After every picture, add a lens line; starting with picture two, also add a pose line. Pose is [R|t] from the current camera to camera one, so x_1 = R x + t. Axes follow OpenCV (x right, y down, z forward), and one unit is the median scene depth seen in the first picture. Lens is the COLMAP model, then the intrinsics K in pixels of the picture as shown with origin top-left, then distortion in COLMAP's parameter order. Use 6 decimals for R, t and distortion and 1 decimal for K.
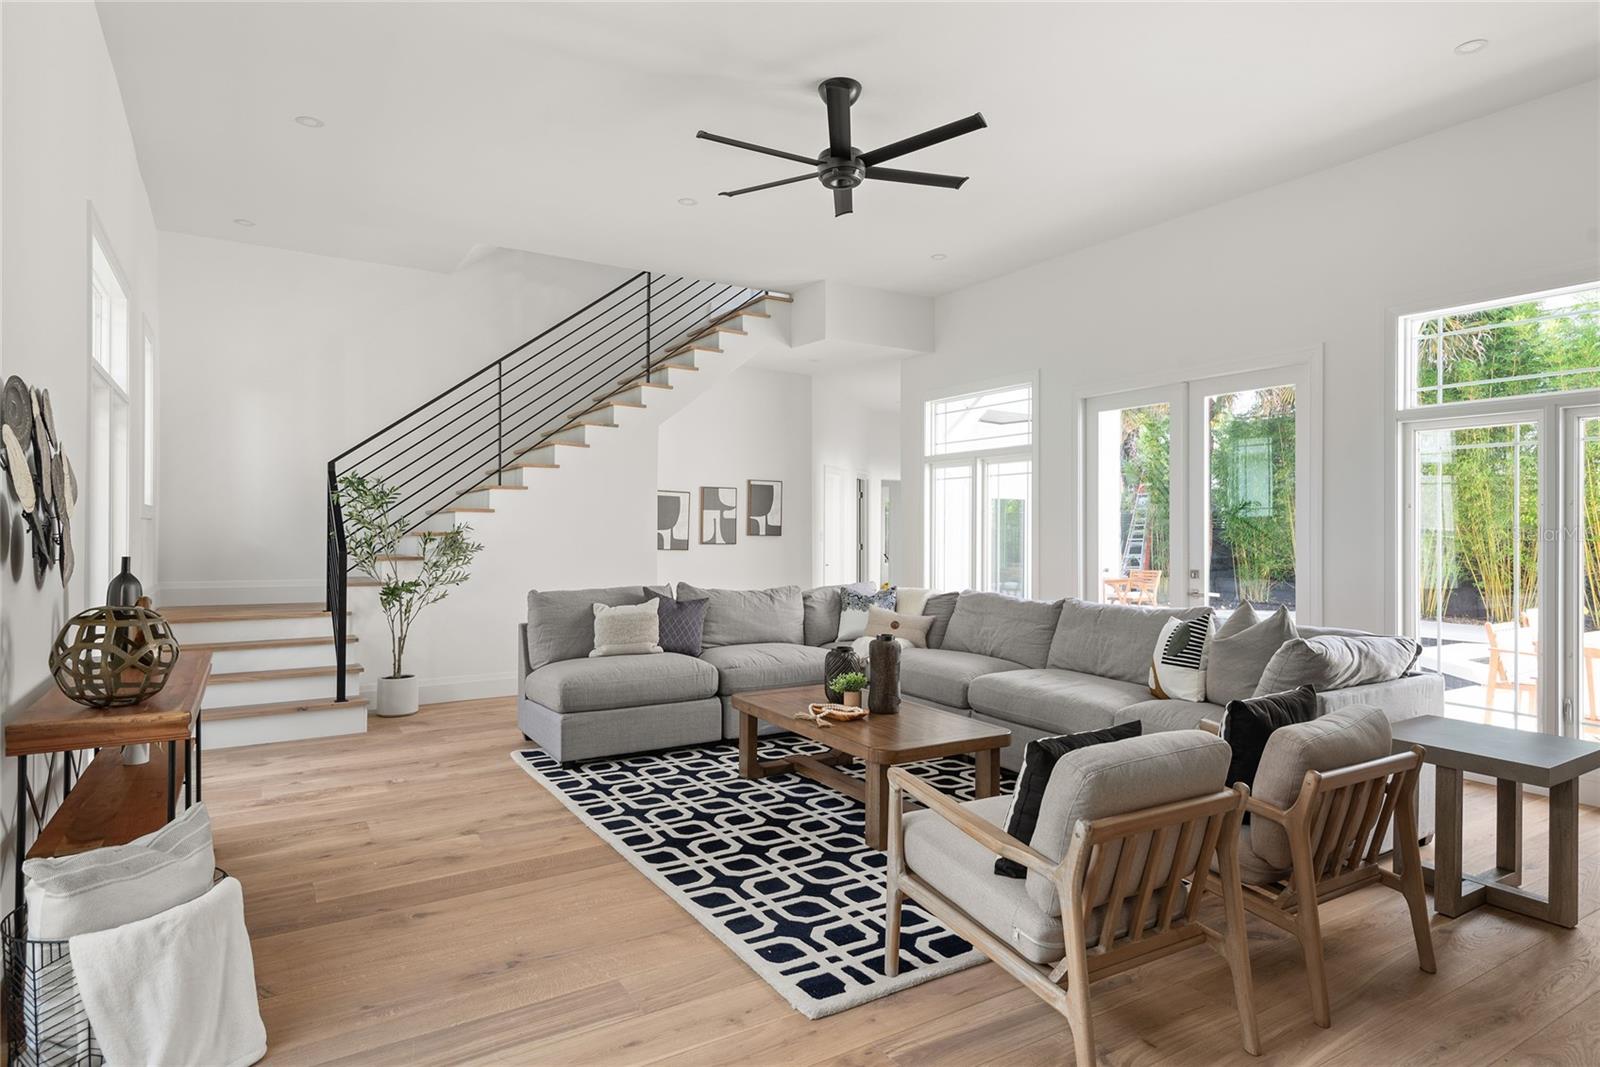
lens RADIAL K [[893.4, 0, 820.3], [0, 893.4, 516.9], [0, 0, 1]] dist [0.000999, -0.005882]
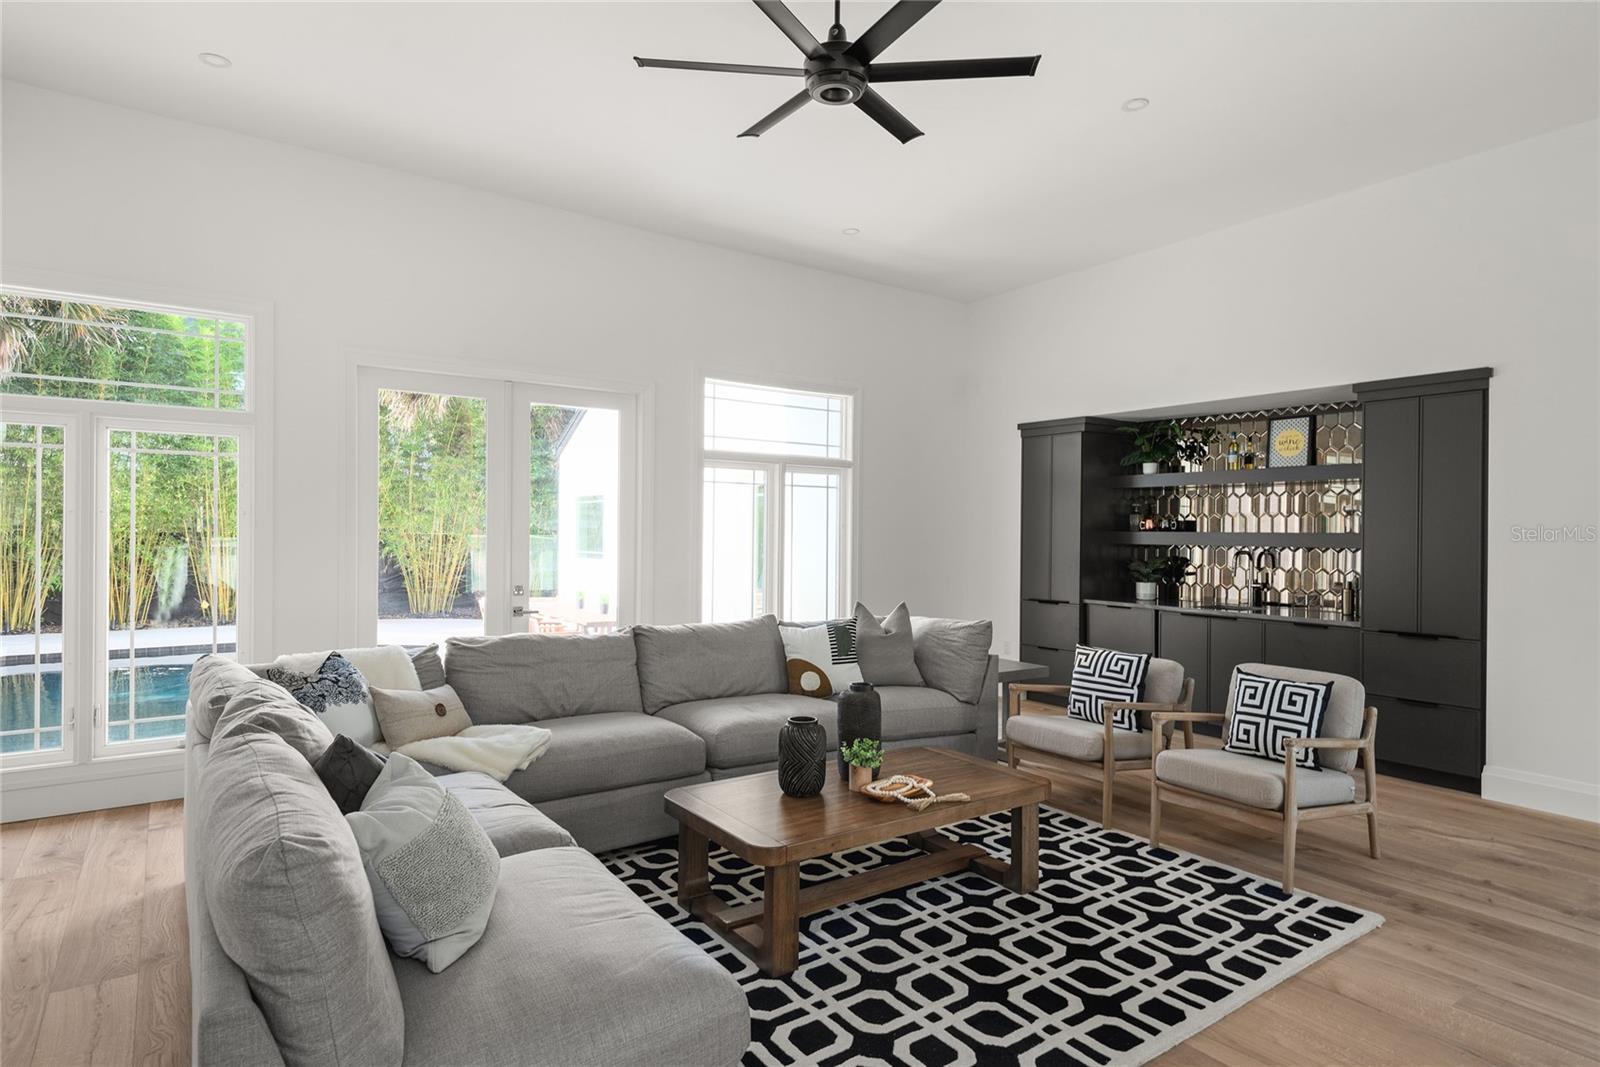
lens RADIAL K [[893.4, 0, 792.4], [0, 893.4, 525.1], [0, 0, 1]] dist [0.000999, -0.005882]
pose [[-0.048659, -0.000623, 0.998815, -0.532201], [-0.018186, 0.999835, -0.000263, -0.005316], [-0.998650, -0.018177, -0.048662, 0.803343]]
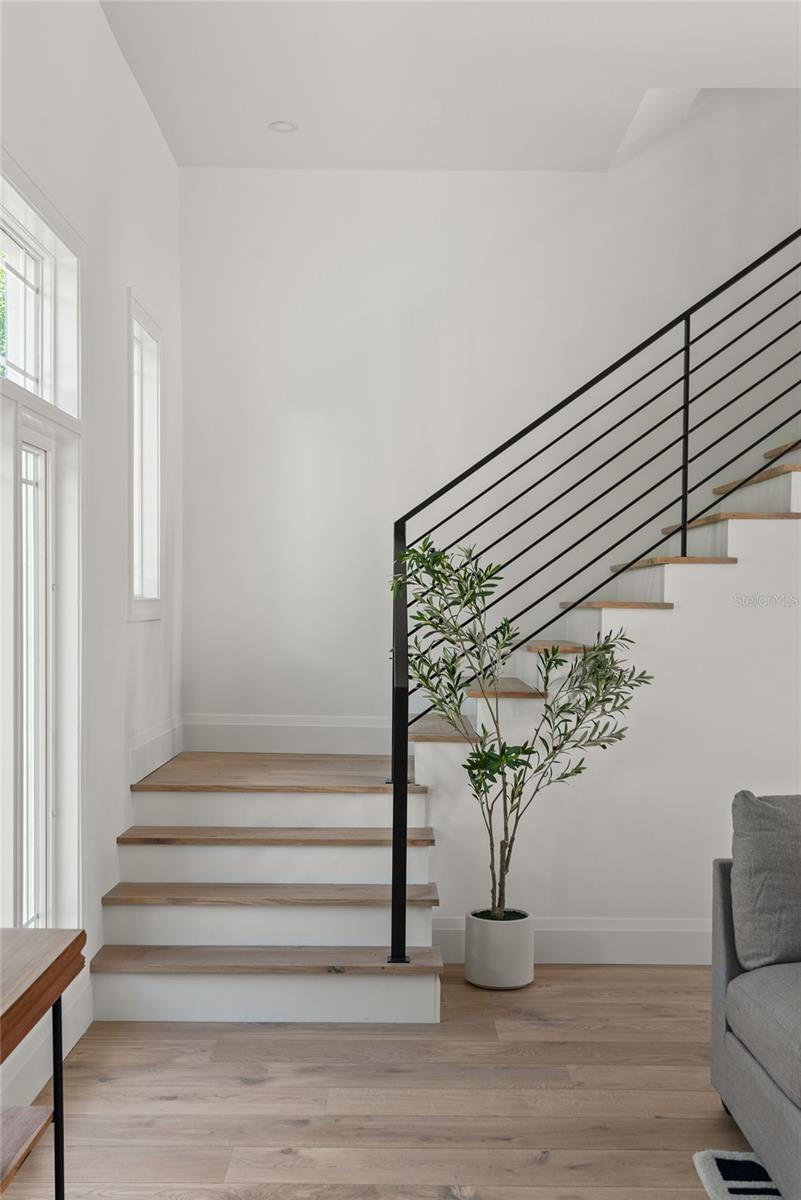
lens RADIAL K [[1339.4, 0, 383.1], [0, 1339.4, 623.2], [0, 0, 1]] dist [0.050339, 0.000000]
pose [[0.836867, 0.019148, -0.547071, -0.090463], [0.001348, 0.999313, 0.037040, -0.030062], [0.547404, -0.031735, 0.836266, 0.292735]]
